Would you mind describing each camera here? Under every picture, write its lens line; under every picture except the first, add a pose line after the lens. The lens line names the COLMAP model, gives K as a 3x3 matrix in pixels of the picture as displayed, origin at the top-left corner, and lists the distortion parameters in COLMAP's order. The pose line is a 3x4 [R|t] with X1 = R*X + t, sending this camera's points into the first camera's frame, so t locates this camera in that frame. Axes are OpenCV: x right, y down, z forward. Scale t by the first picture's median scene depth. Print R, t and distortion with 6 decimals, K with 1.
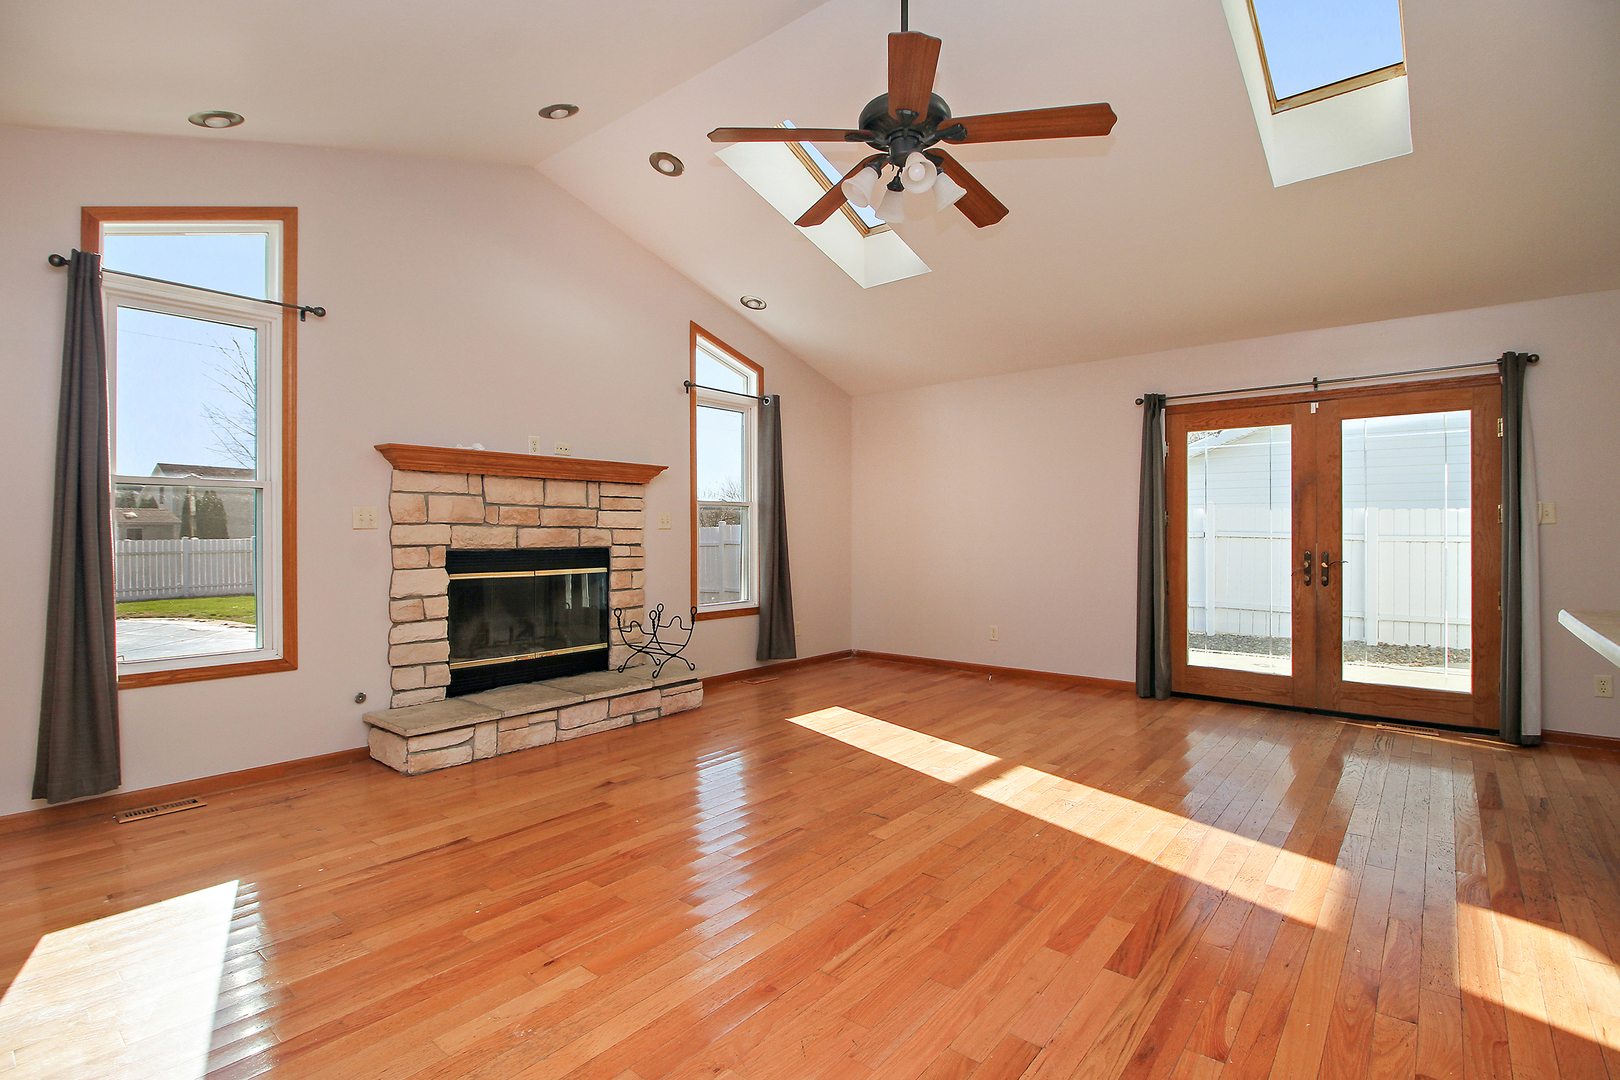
lens RADIAL K [[761.2, 0, 815.0], [0, 761.2, 531.8], [0, 0, 1]] dist [-0.004171, -0.005475]
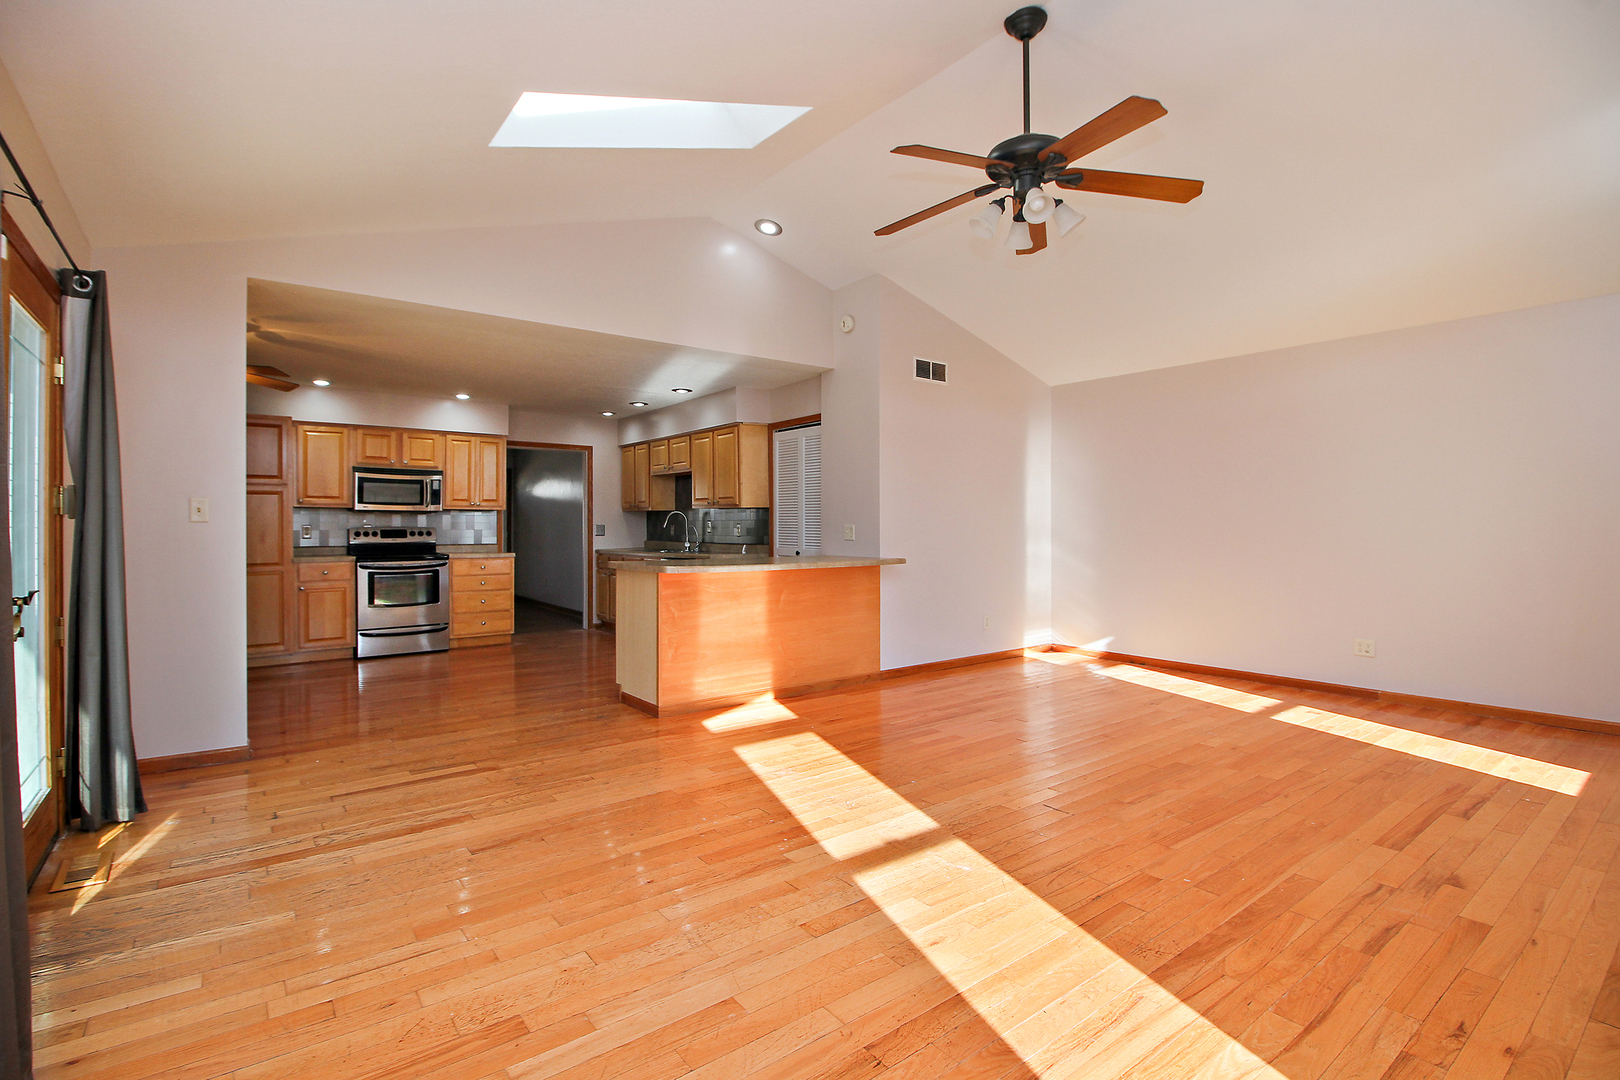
lens RADIAL K [[761.2, 0, 798.8], [0, 761.2, 519.0], [0, 0, 1]] dist [-0.004171, -0.005475]
pose [[-0.970475, 0.003971, 0.241169, 0.119954], [0.002366, 0.999973, -0.006945, -0.002838], [-0.241190, -0.006169, -0.970458, 1.488048]]
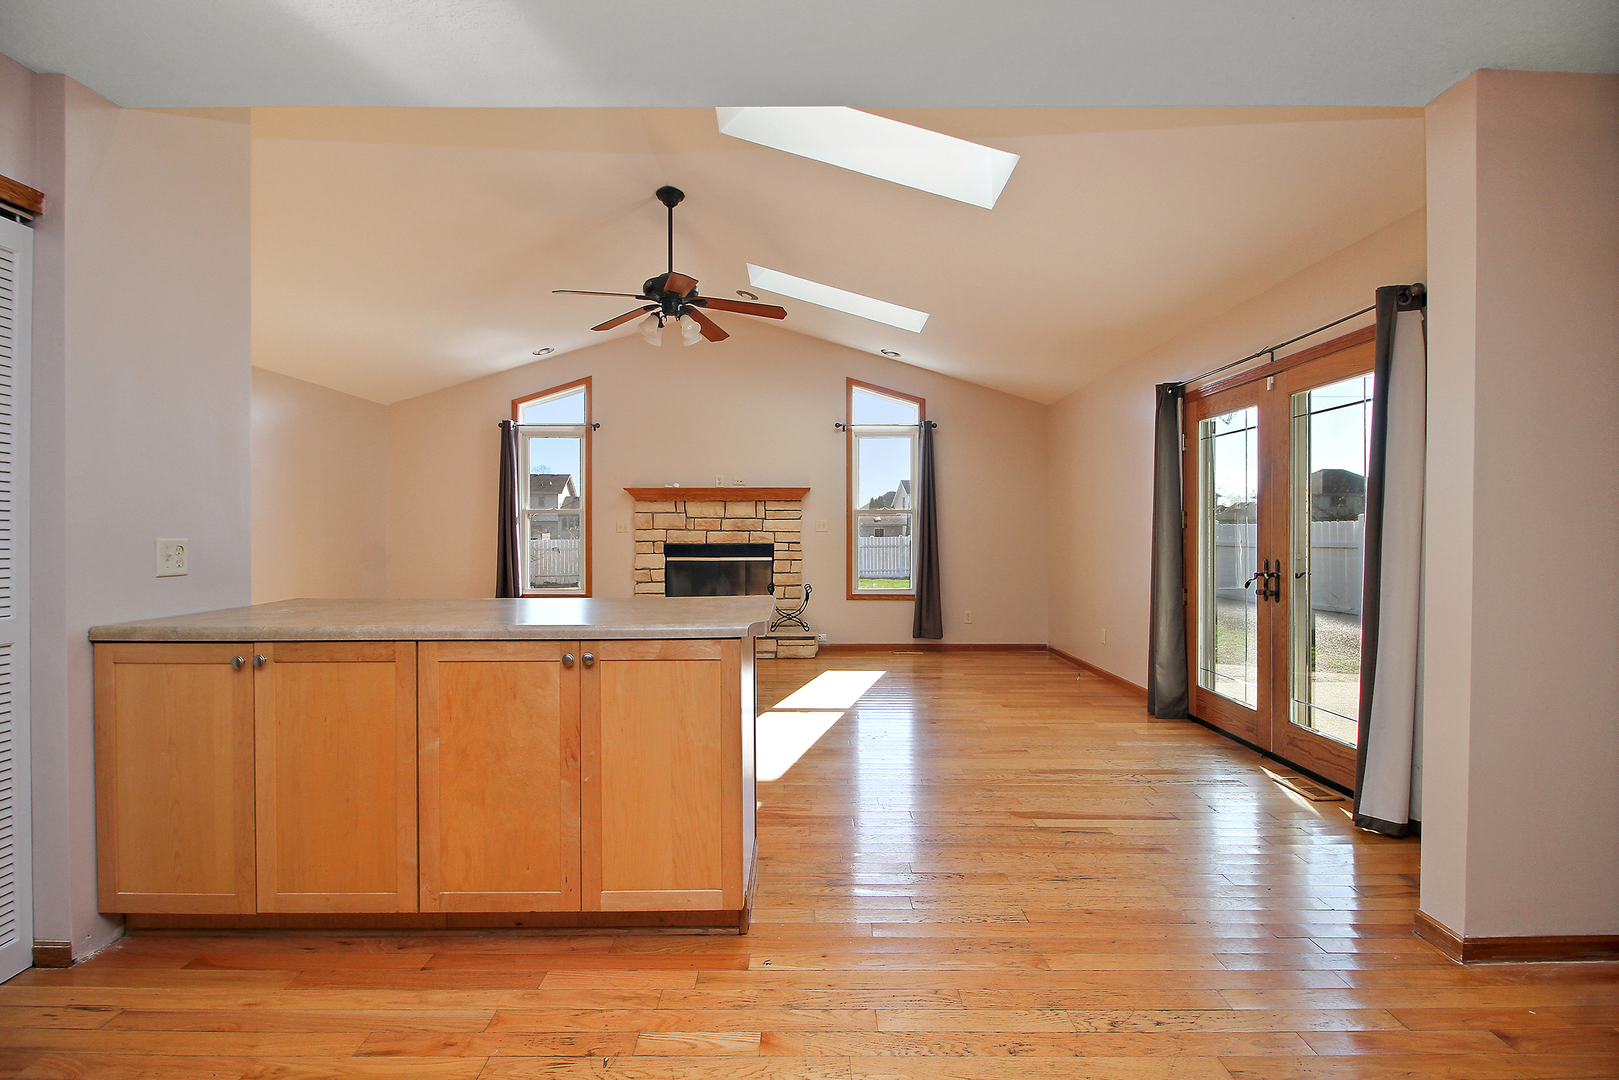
lens RADIAL K [[760.7, 0, 819.3], [0, 760.7, 549.0], [0, 0, 1]] dist [-0.004171, -0.005475]
pose [[0.643659, 0.017958, -0.765102, 1.100907], [0.000526, 0.999714, 0.023907, -0.006650], [0.765312, -0.015791, 0.643465, 0.119877]]
